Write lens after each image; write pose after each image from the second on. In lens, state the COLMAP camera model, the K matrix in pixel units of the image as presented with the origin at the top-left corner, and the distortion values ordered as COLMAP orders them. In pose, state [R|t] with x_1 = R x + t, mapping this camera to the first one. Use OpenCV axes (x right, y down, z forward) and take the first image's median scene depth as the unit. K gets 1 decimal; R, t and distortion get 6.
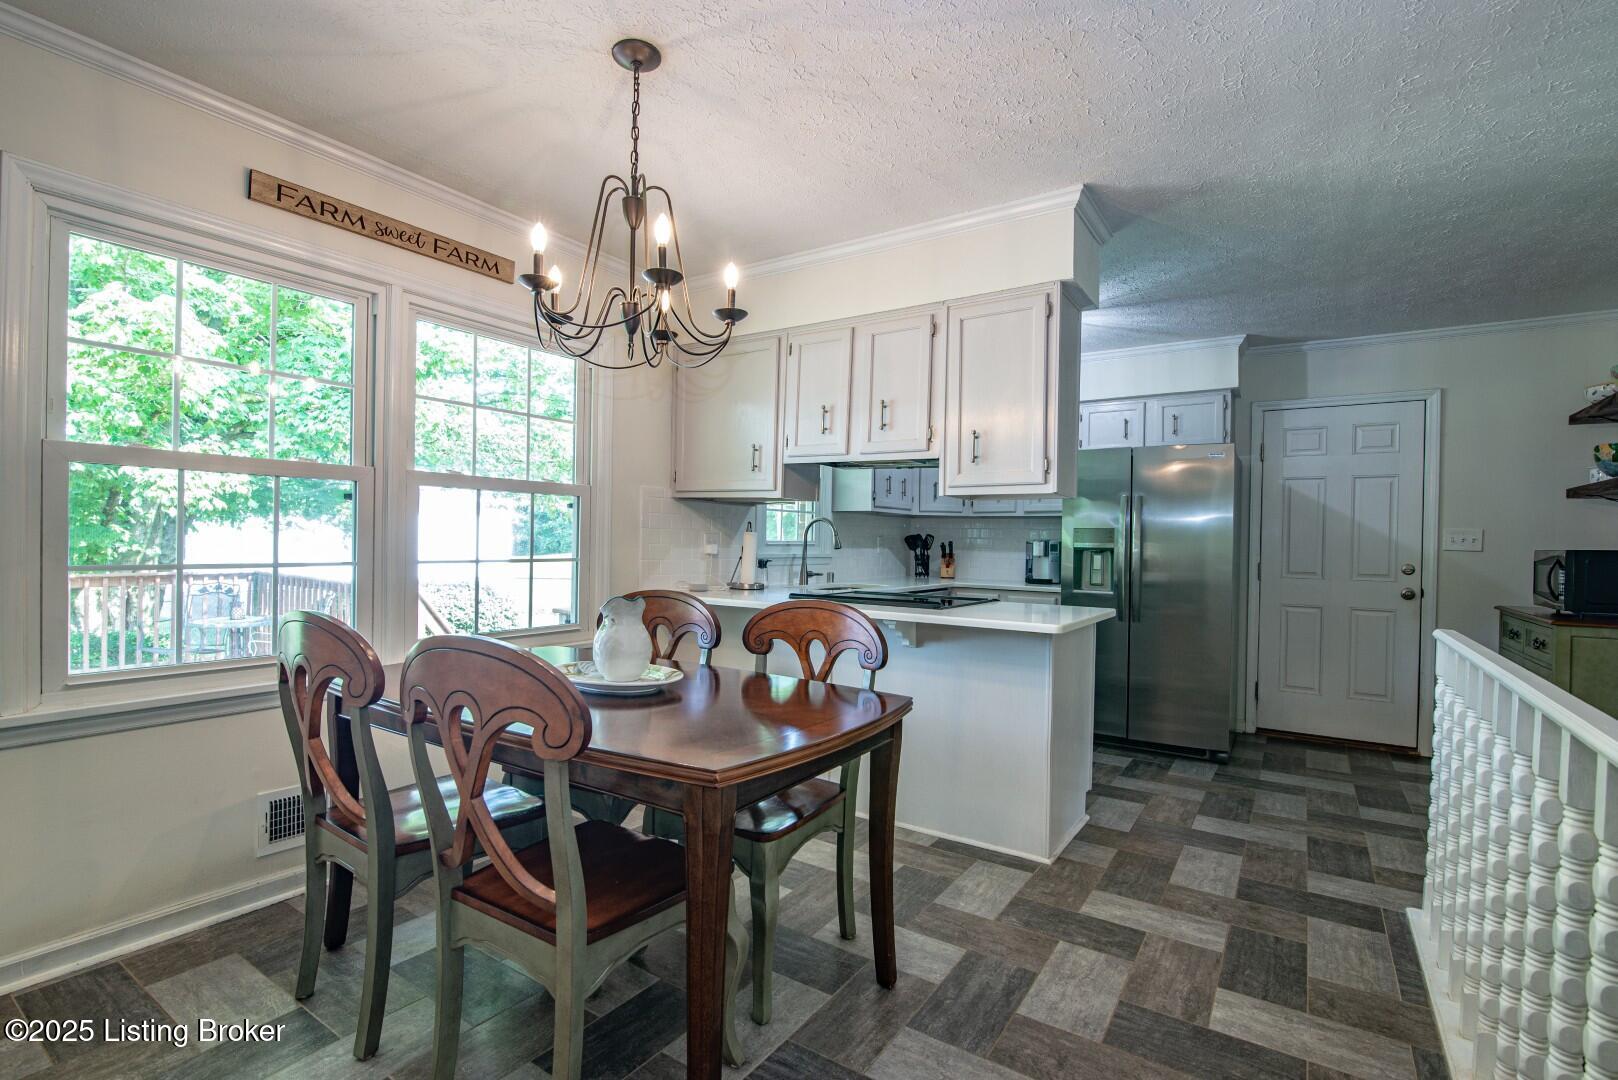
lens RADIAL K [[755.6, 0, 805.8], [0, 755.6, 540.7], [0, 0, 1]] dist [-0.018170, -0.001633]
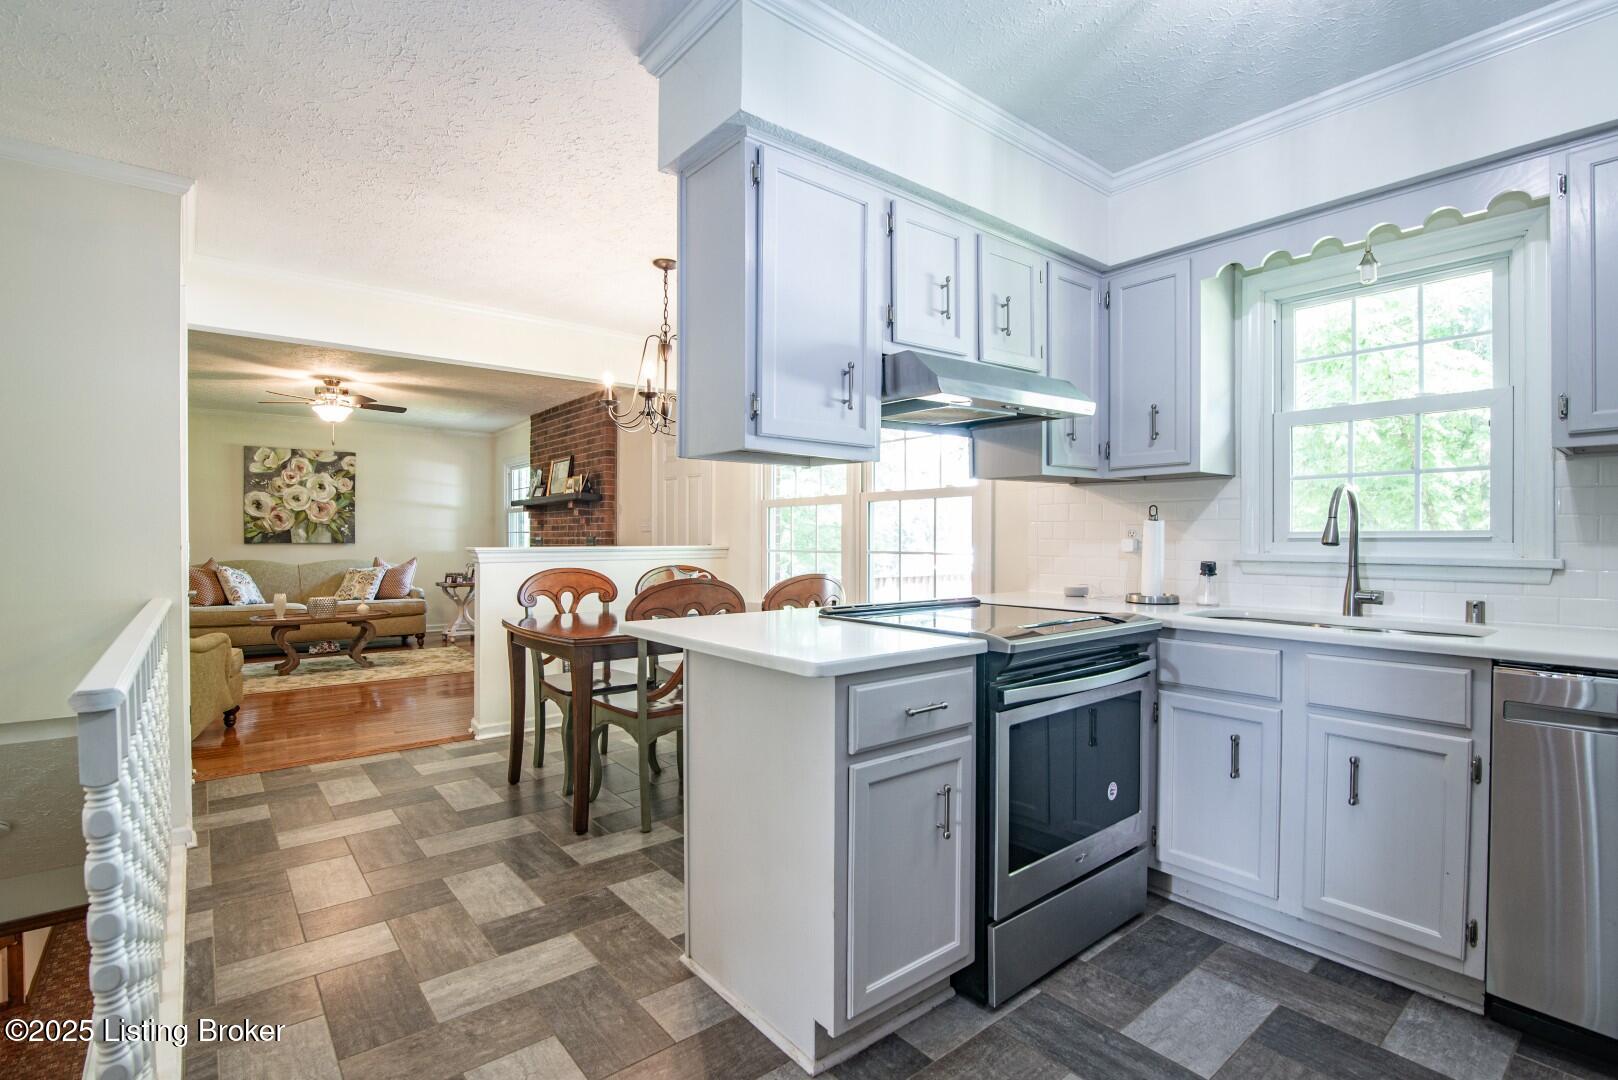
lens RADIAL K [[755.6, 0, 804.6], [0, 755.6, 542.8], [0, 0, 1]] dist [-0.018170, -0.001633]
pose [[-0.296185, -0.007724, -0.955099, 1.267419], [-0.002698, 0.999970, -0.007250, 0.027477], [0.955127, 0.000429, -0.296197, 1.689004]]
